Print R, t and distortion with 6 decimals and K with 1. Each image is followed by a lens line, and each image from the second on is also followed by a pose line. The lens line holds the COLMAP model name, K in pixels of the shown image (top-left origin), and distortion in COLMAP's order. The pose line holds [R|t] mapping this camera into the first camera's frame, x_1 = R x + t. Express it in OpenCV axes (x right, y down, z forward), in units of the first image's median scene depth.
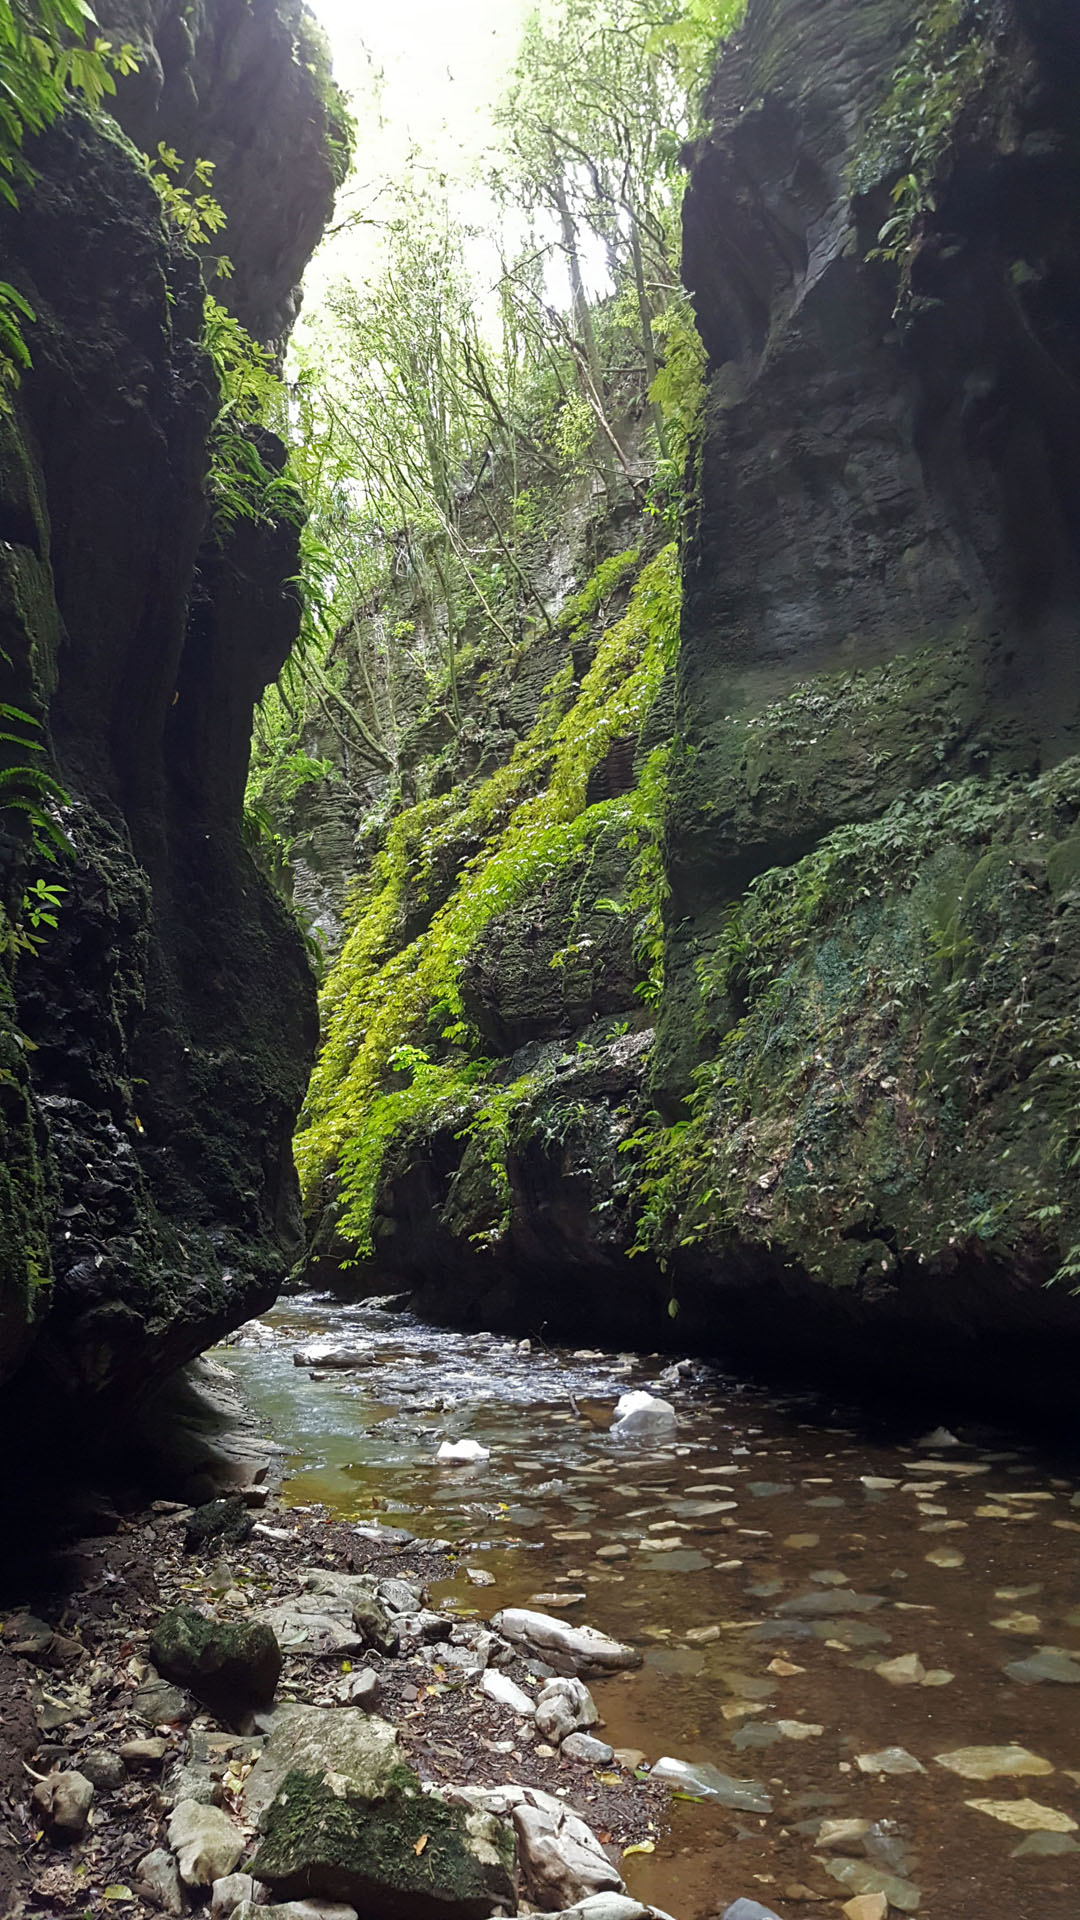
lens RADIAL K [[1441.9, 0, 540.1], [0, 1441.9, 958.5], [0, 0, 1]] dist [0.068481, -0.009664]
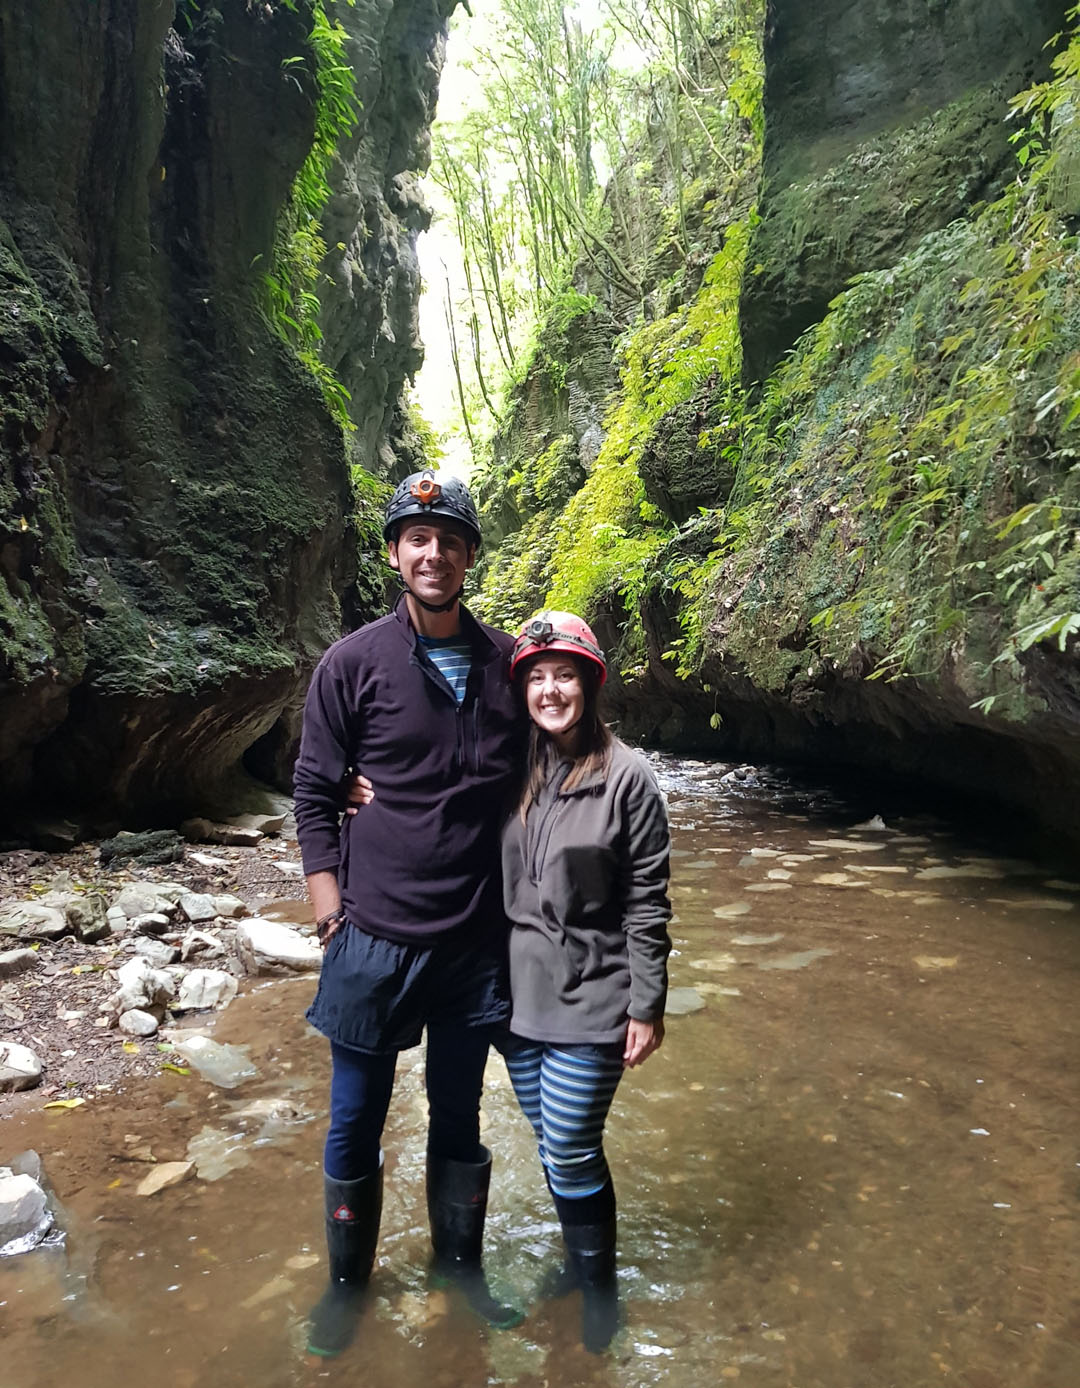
lens RADIAL K [[1136.0, 0, 539.1], [0, 1136.0, 697.5], [0, 0, 1]] dist [0.025388, -0.043780]
pose [[0.970974, 0.016757, -0.238599, 0.166185], [0.029775, 0.981316, 0.190084, 0.041487], [0.237326, -0.191671, 0.952333, 0.087019]]
